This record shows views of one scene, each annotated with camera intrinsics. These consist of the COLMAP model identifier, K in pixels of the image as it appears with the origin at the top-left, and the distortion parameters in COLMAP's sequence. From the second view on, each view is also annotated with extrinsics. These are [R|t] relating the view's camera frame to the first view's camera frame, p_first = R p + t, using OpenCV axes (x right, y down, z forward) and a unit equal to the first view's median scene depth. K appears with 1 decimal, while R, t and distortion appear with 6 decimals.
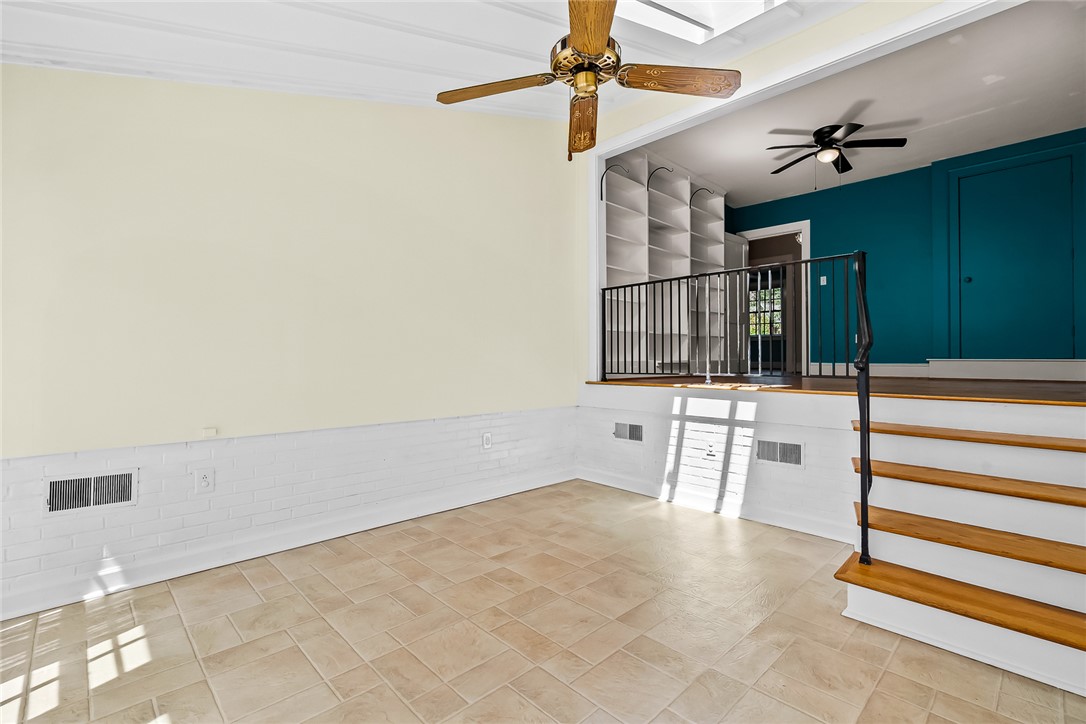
lens RADIAL K [[487.7, 0, 551.5], [0, 487.7, 364.0], [0, 0, 1]] dist [-0.010735, 0.003728]
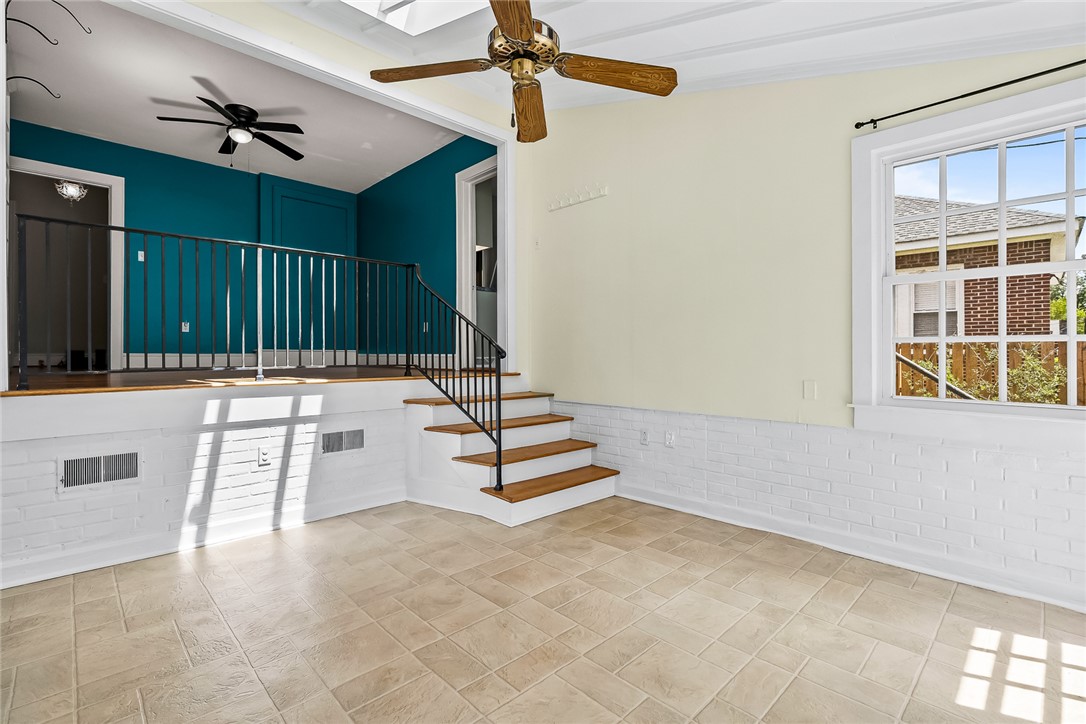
lens RADIAL K [[487.7, 0, 547.8], [0, 487.7, 352.9], [0, 0, 1]] dist [-0.010735, 0.003728]
pose [[0.010412, -0.002869, 0.999942, -0.512186], [0.003617, 0.999989, 0.002832, -0.004799], [-0.999939, 0.003587, 0.010422, 0.523487]]
